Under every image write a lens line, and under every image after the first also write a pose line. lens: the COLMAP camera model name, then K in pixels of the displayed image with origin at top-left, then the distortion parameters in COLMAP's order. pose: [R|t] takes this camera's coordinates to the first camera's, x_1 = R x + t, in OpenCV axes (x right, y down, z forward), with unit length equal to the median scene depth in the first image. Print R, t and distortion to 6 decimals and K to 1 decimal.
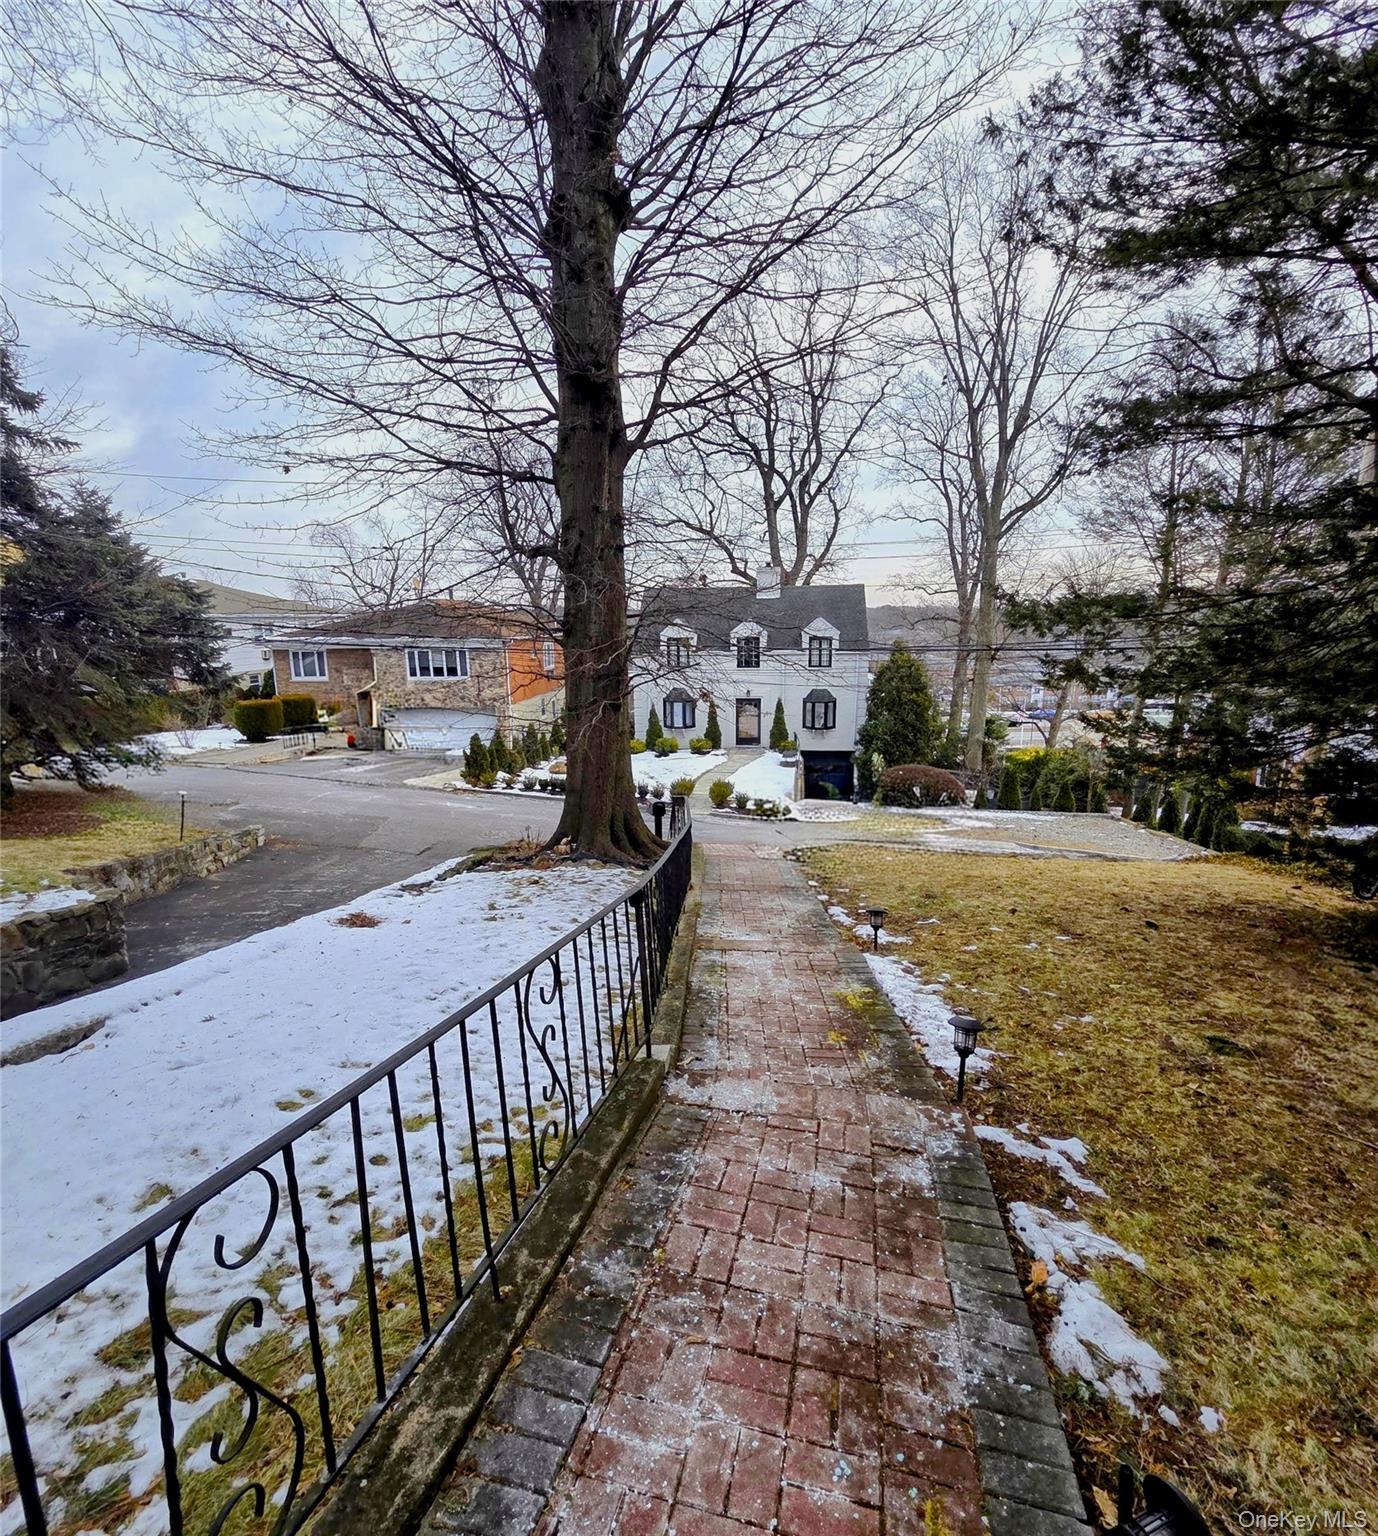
lens RADIAL K [[761.4, 0, 688.8], [0, 761.4, 761.9], [0, 0, 1]] dist [0.012796, -0.007204]
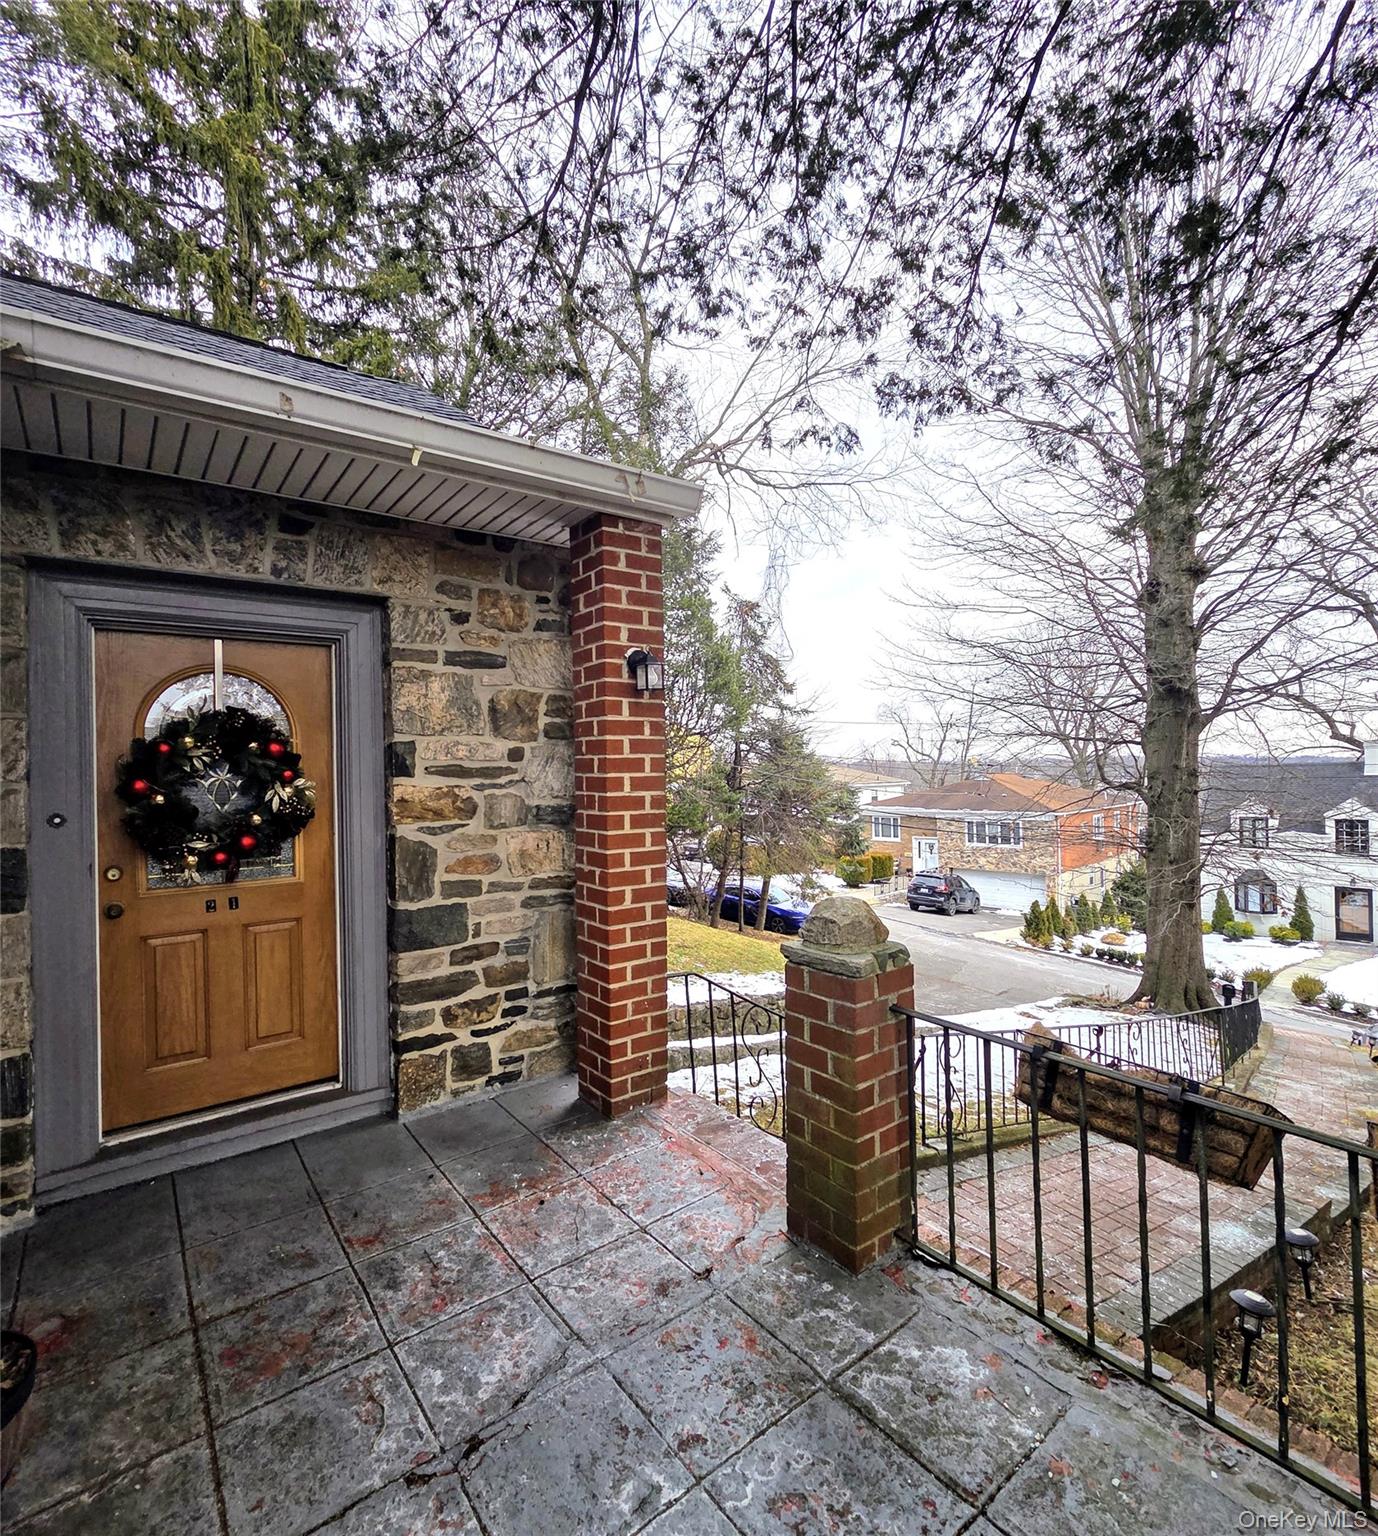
lens RADIAL K [[761.4, 0, 688.8], [0, 761.4, 761.9], [0, 0, 1]] dist [0.012796, -0.007204]
pose [[0.794132, -0.005390, -0.607721, 0.010027], [-0.111668, 0.981642, -0.154628, -0.004566], [0.597398, 0.190658, 0.778951, -0.260930]]
